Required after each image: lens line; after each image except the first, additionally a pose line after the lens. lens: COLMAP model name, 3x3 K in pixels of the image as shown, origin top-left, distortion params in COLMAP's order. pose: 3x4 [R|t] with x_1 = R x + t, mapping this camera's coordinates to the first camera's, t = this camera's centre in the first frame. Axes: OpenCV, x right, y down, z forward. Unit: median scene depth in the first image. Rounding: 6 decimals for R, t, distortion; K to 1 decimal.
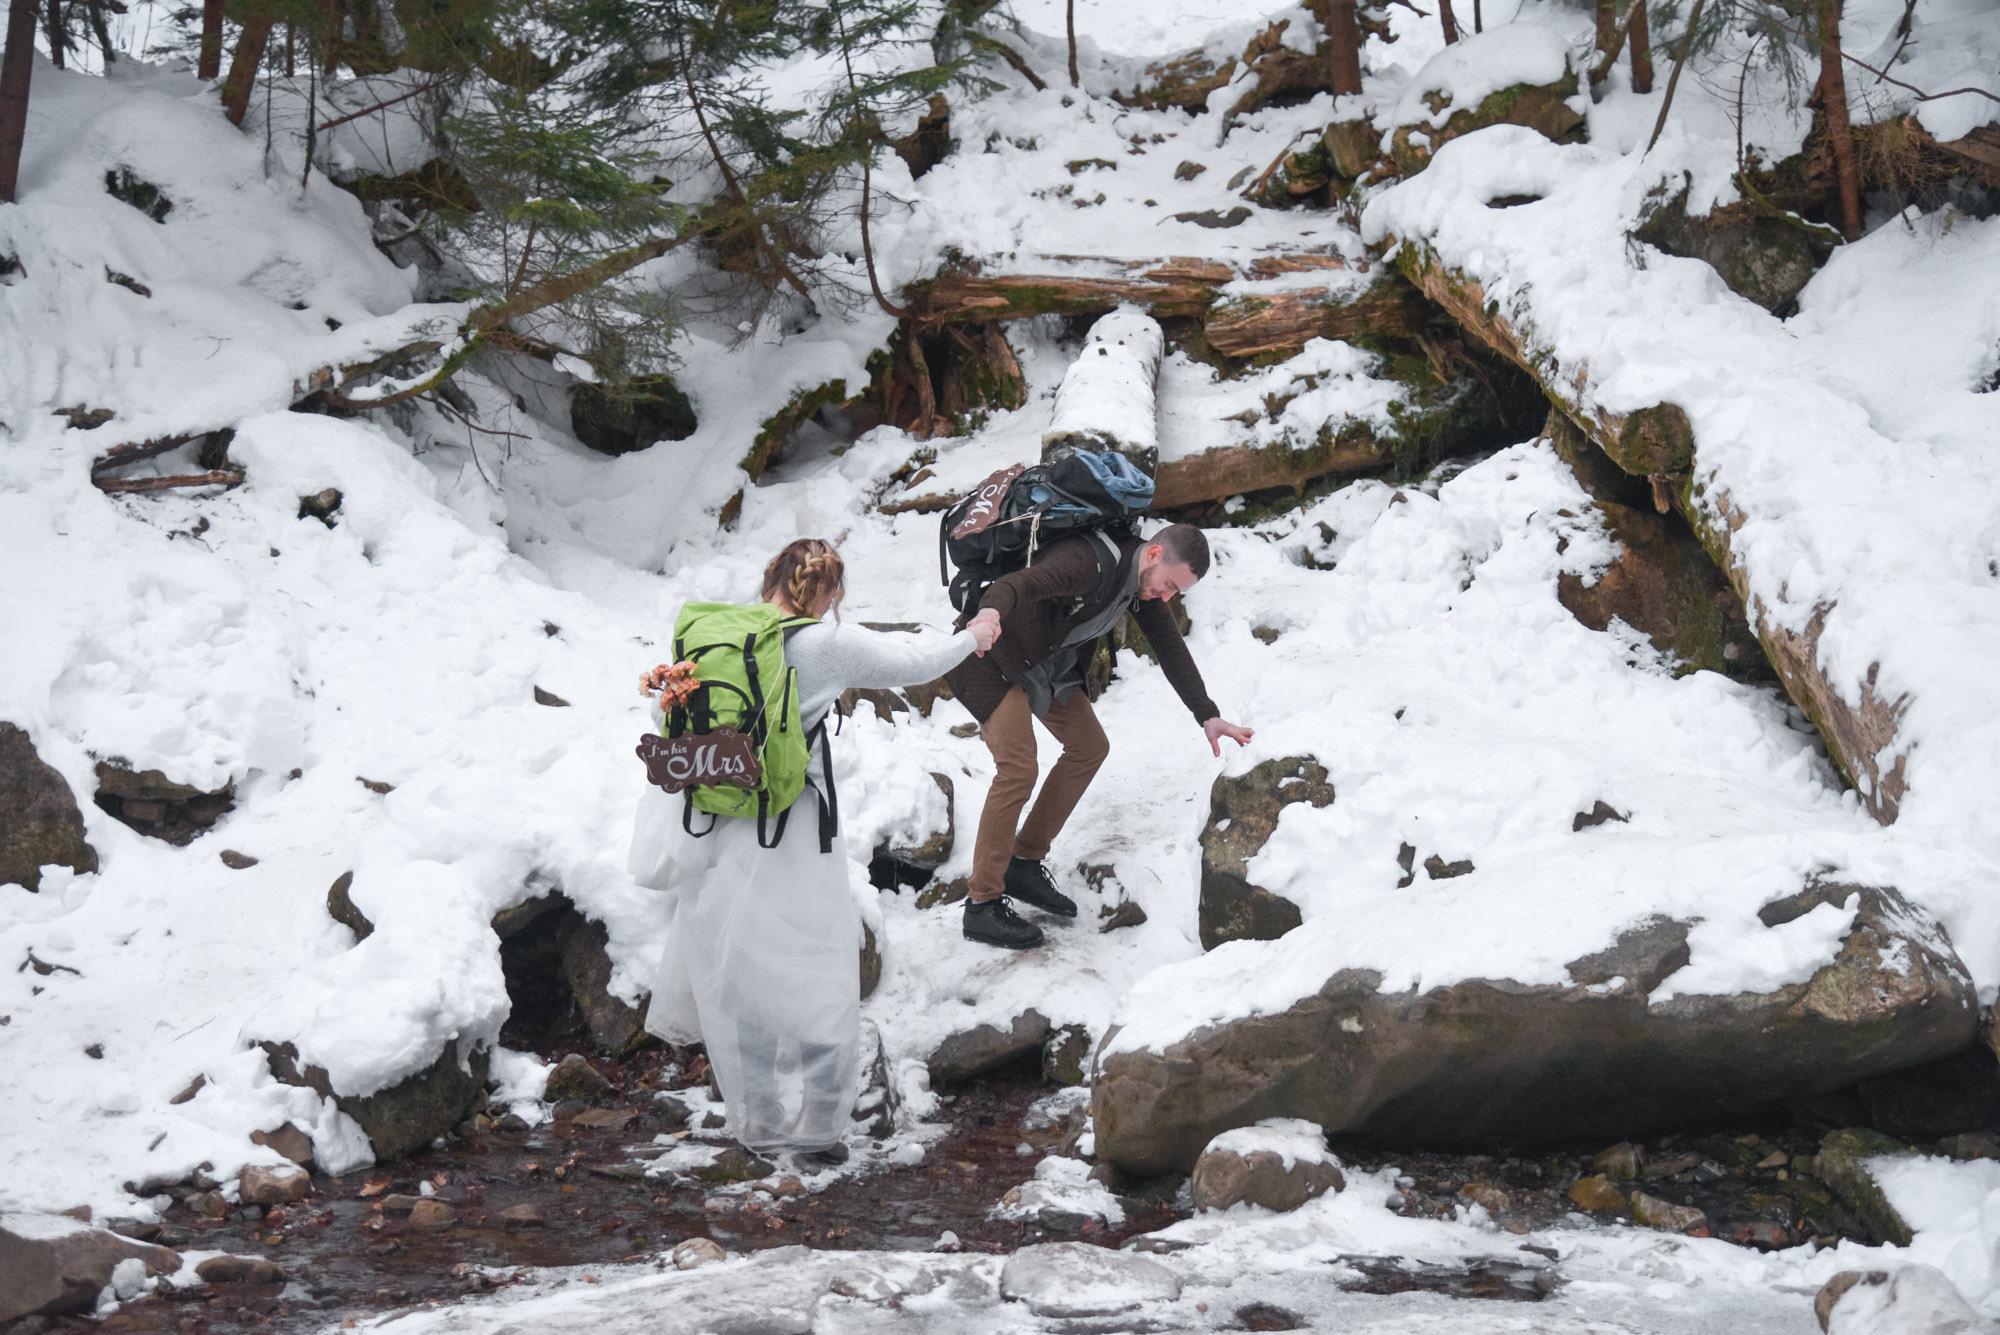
lens RADIAL K [[2574.6, 0, 991.3], [0, 2574.6, 659.9], [0, 0, 1]] dist [-0.031296, 0.000000]
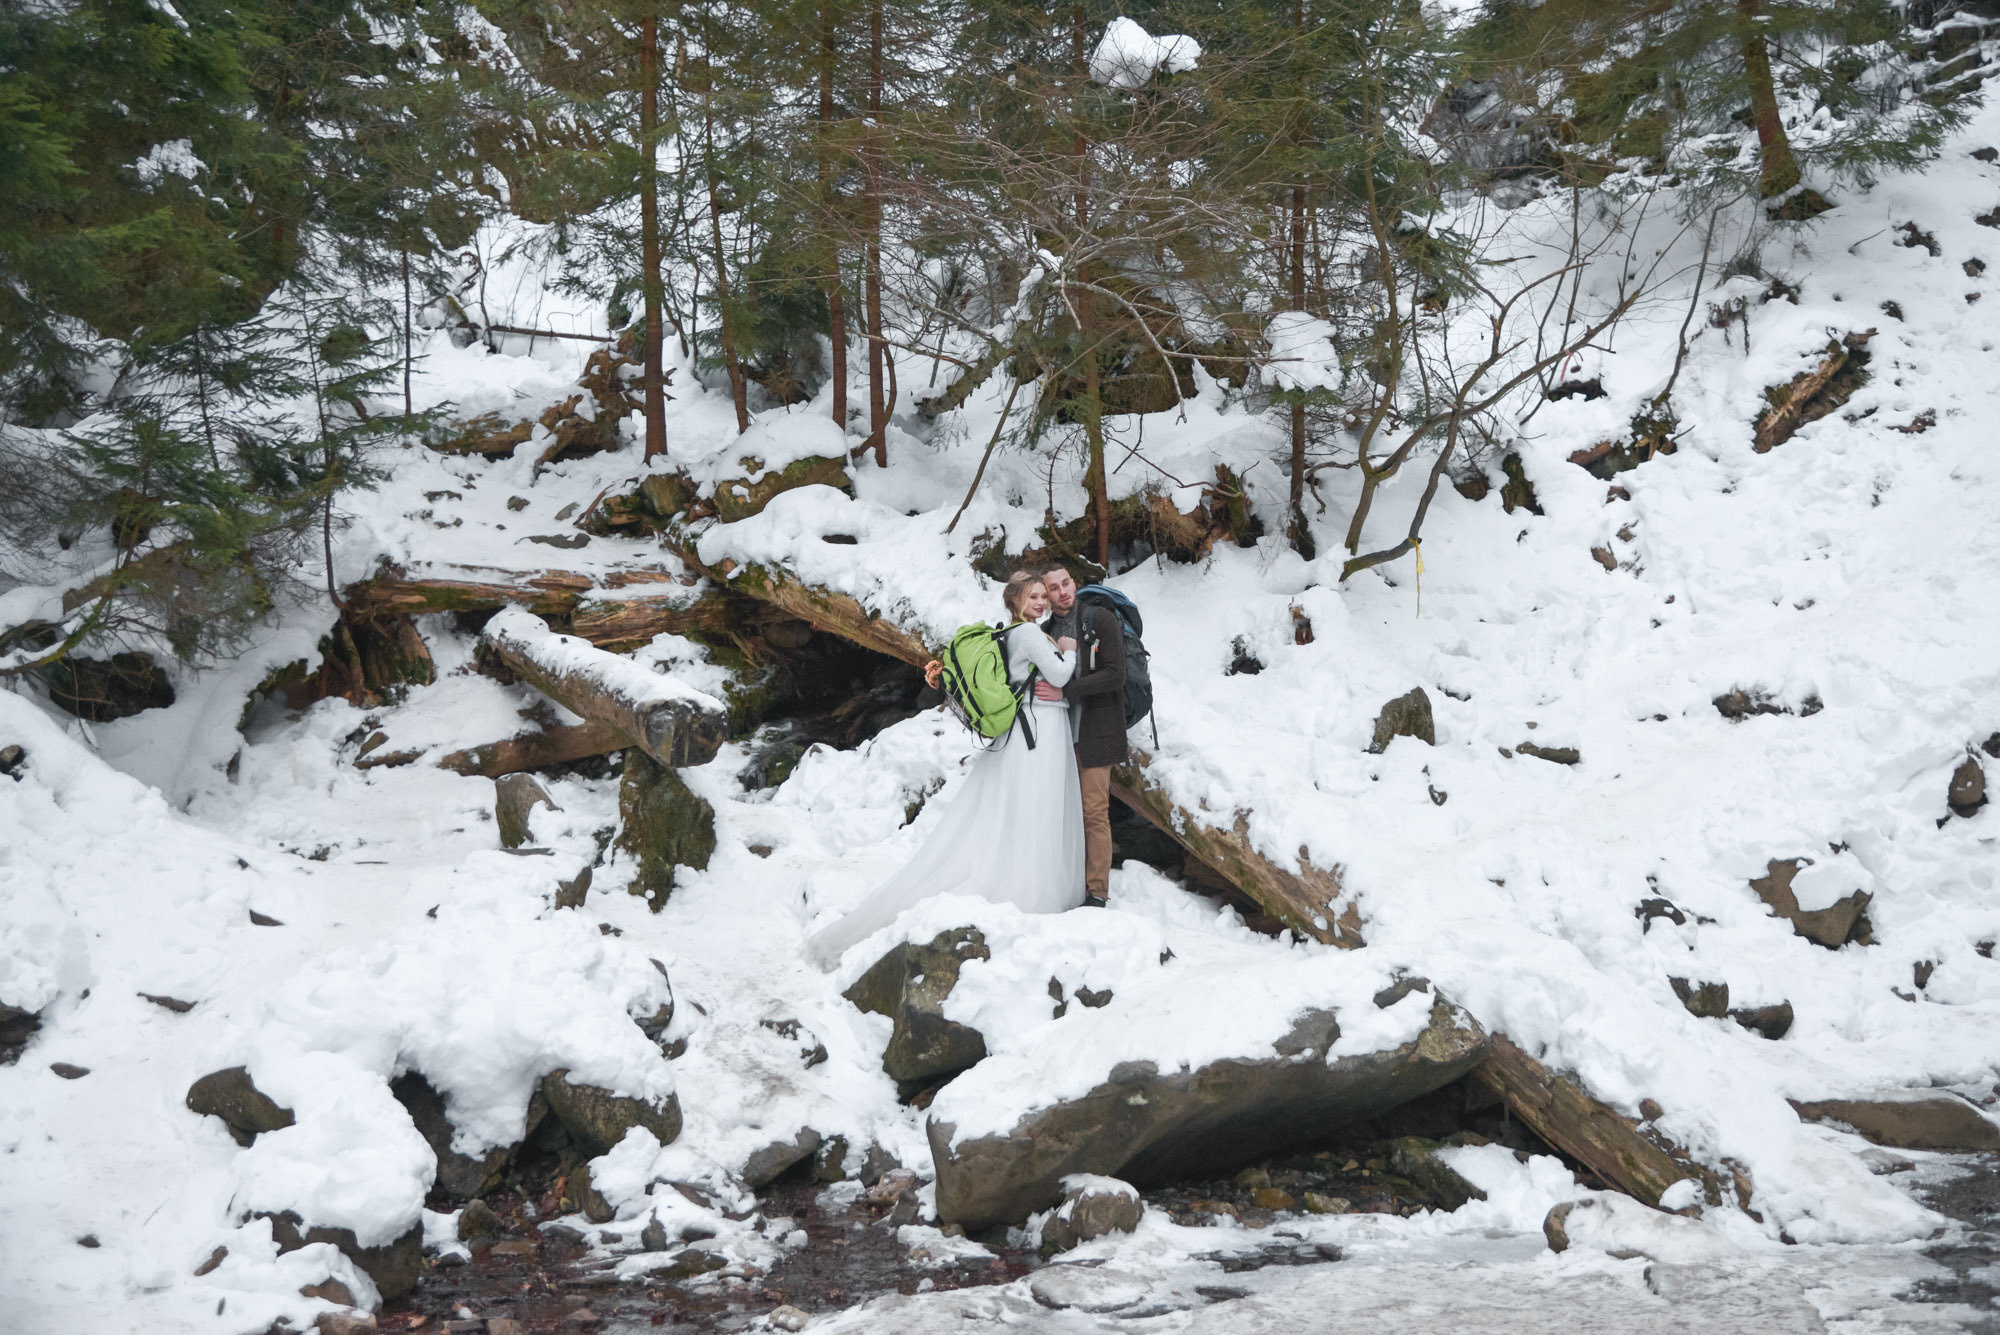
lens RADIAL K [[2015.7, 0, 997.8], [0, 2015.7, 654.2], [0, 0, 1]] dist [-0.026193, 0.000000]
pose [[0.866287, 0.016589, 0.499272, -0.315094], [0.042272, 0.993429, -0.106355, 0.005587], [-0.497756, 0.113239, 0.859893, 0.018299]]
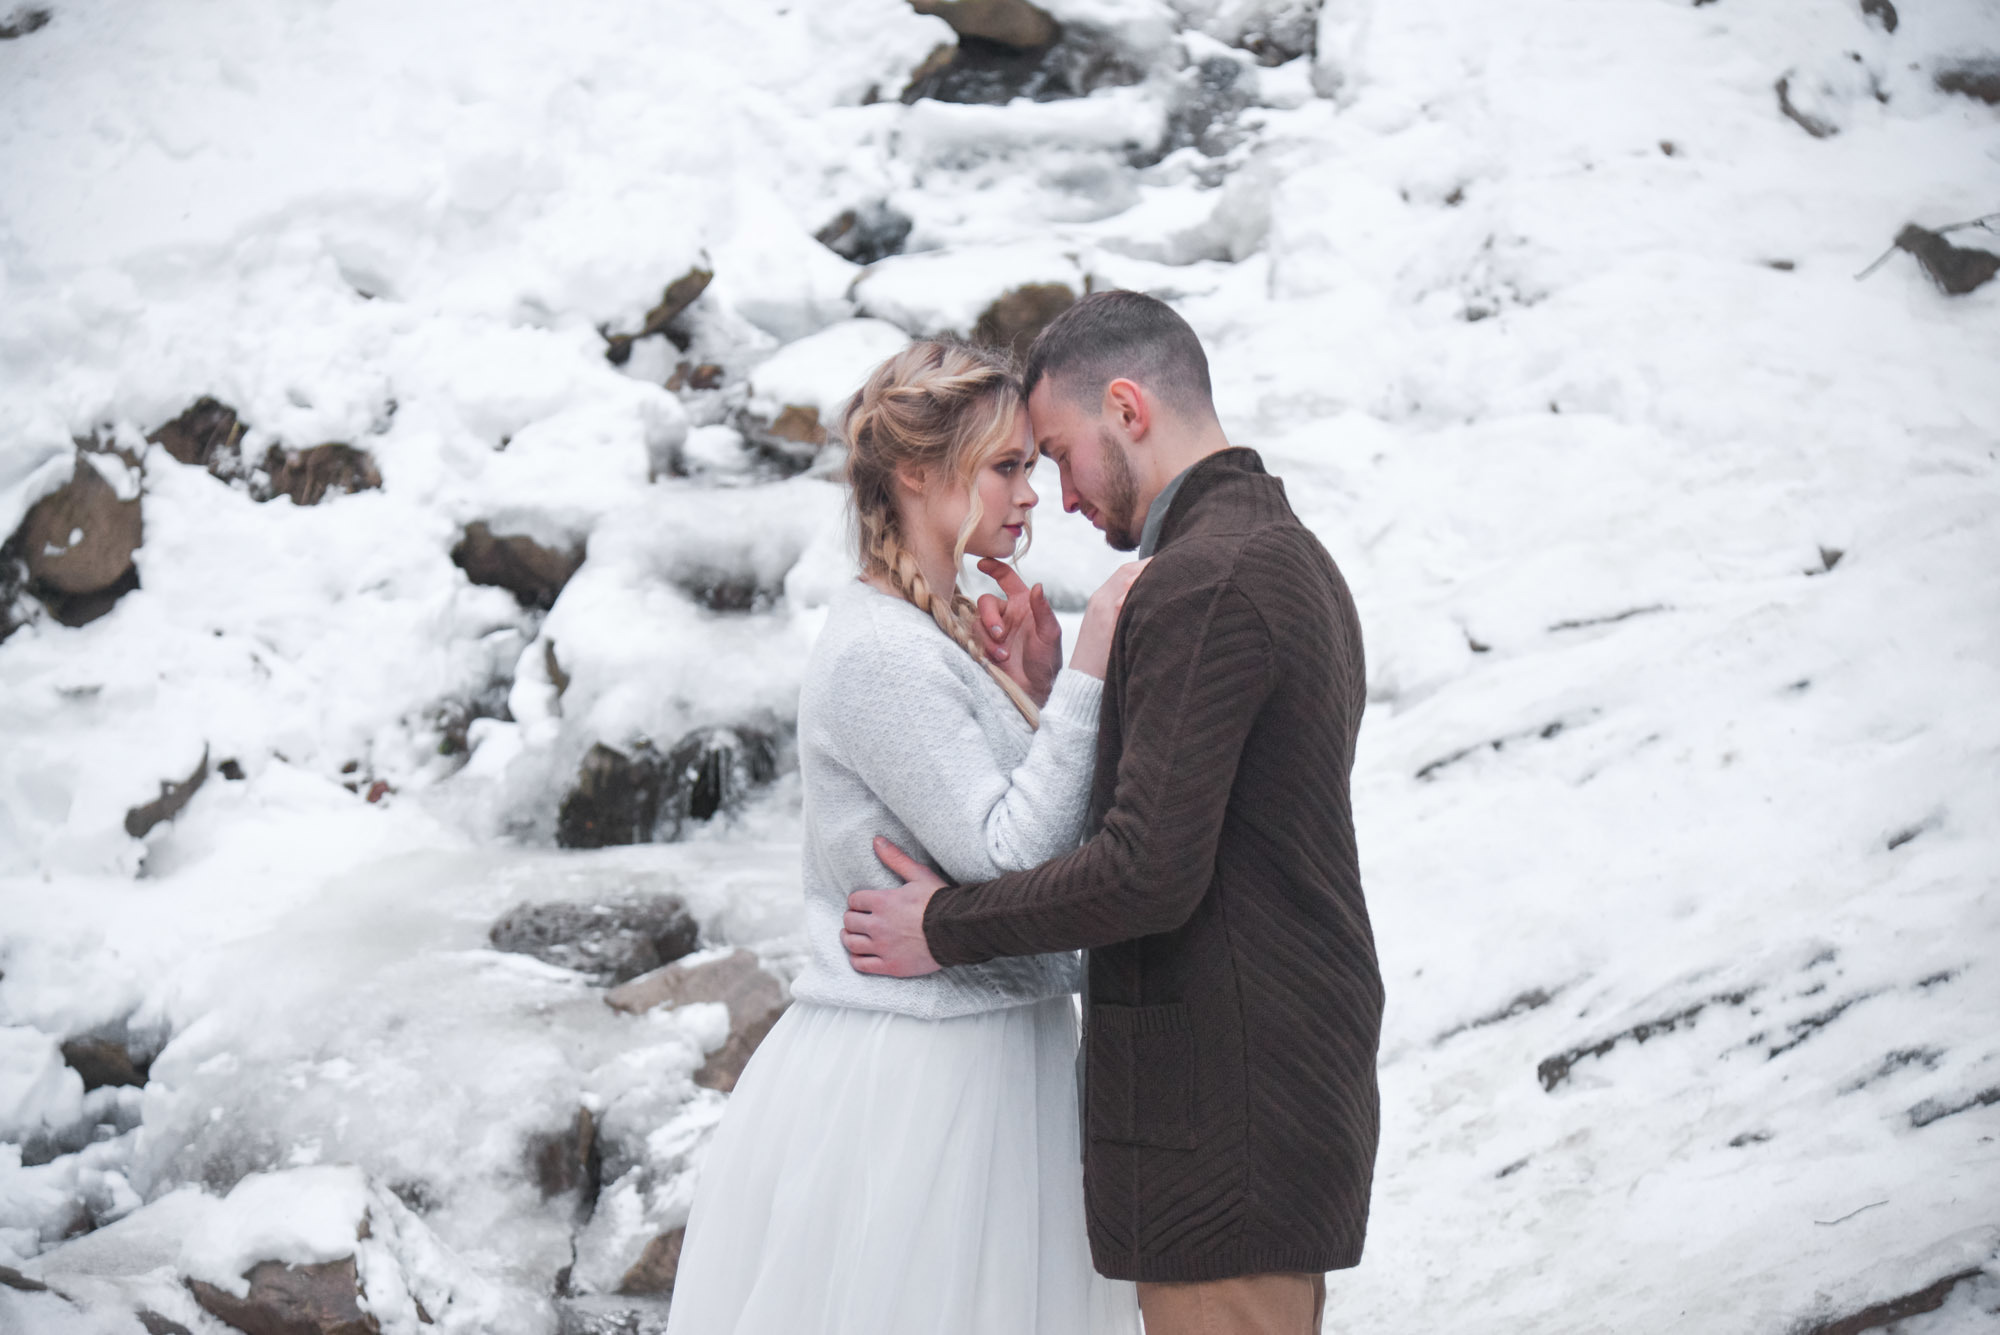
lens RADIAL K [[5147.2, 0, 996.5], [0, 5147.2, 680.5], [0, 0, 1]] dist [0.046645, 0.000000]
pose [[0.690376, -0.040453, 0.722319, 0.029469], [0.038191, 0.999081, 0.019451, -0.001361], [-0.722442, 0.014158, 0.691286, -0.130753]]
